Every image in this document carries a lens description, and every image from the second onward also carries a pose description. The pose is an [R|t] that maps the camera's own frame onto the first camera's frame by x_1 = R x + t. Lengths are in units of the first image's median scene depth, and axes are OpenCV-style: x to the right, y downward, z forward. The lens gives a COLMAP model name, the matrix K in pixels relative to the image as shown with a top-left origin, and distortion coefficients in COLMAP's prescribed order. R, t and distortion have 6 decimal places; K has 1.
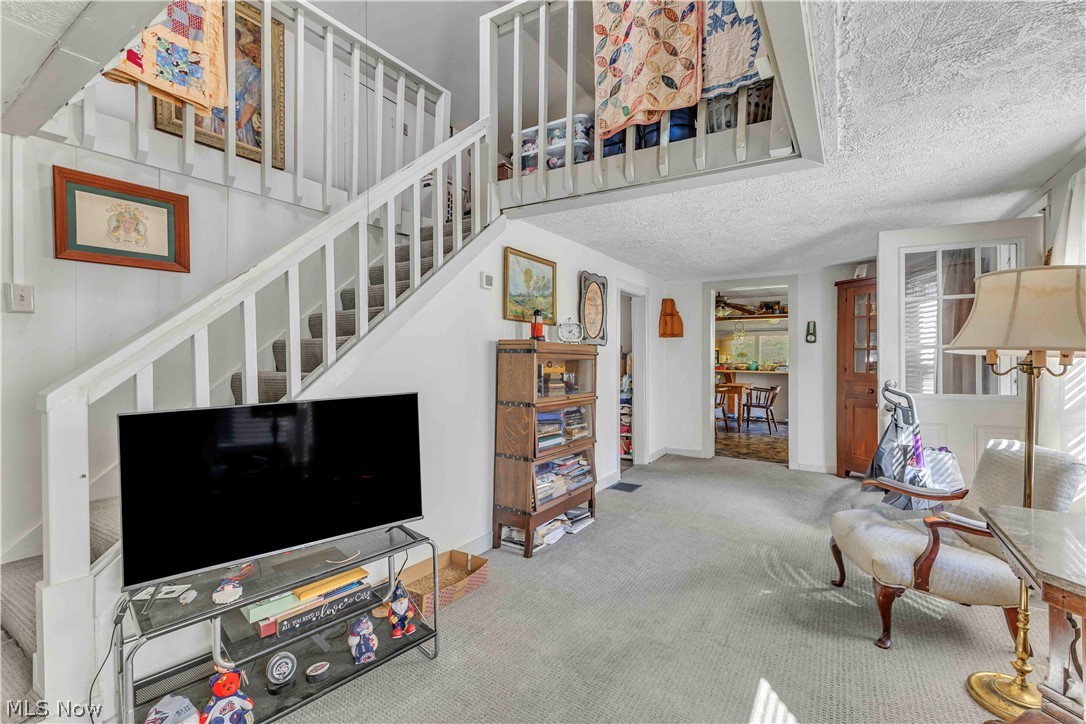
lens RADIAL K [[475.4, 0, 543.0], [0, 475.4, 362.0], [0, 0, 1]] dist [0.001793, 0.000383]
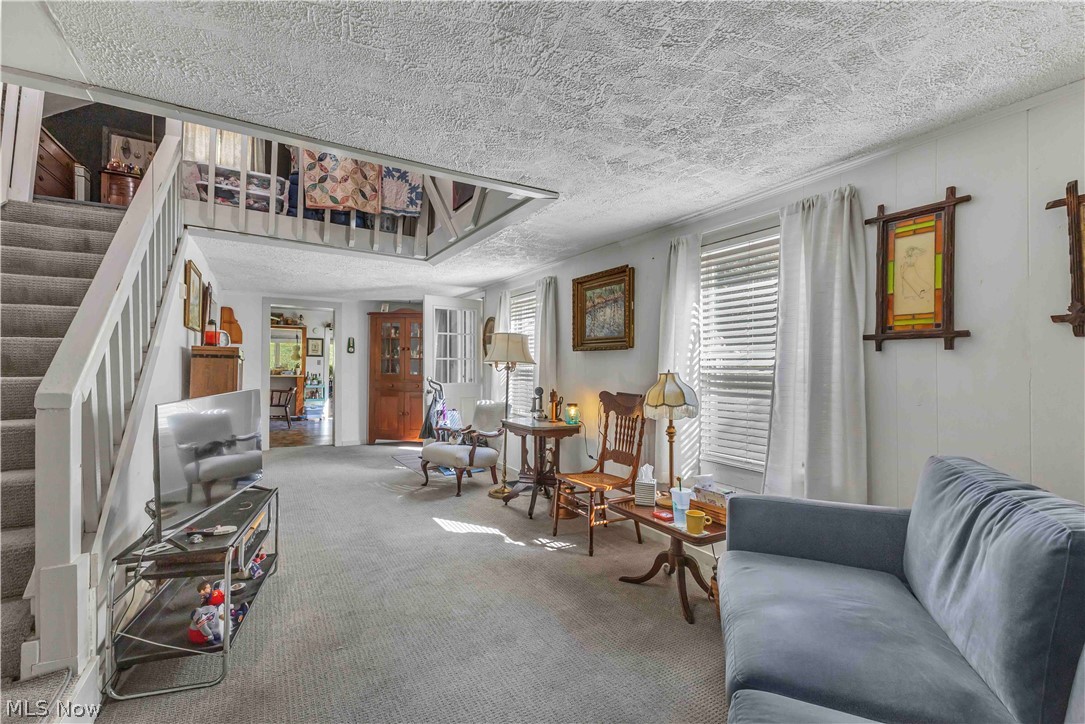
lens RADIAL K [[480.5, 0, 542.5], [0, 480.5, 362.0], [0, 0, 1]] dist [0.003946, 0.000150]
pose [[0.451760, 0.012284, 0.892055, -0.869613], [-0.001630, 0.999915, -0.012943, 0.006216], [-0.892138, 0.004393, 0.451742, -0.274549]]
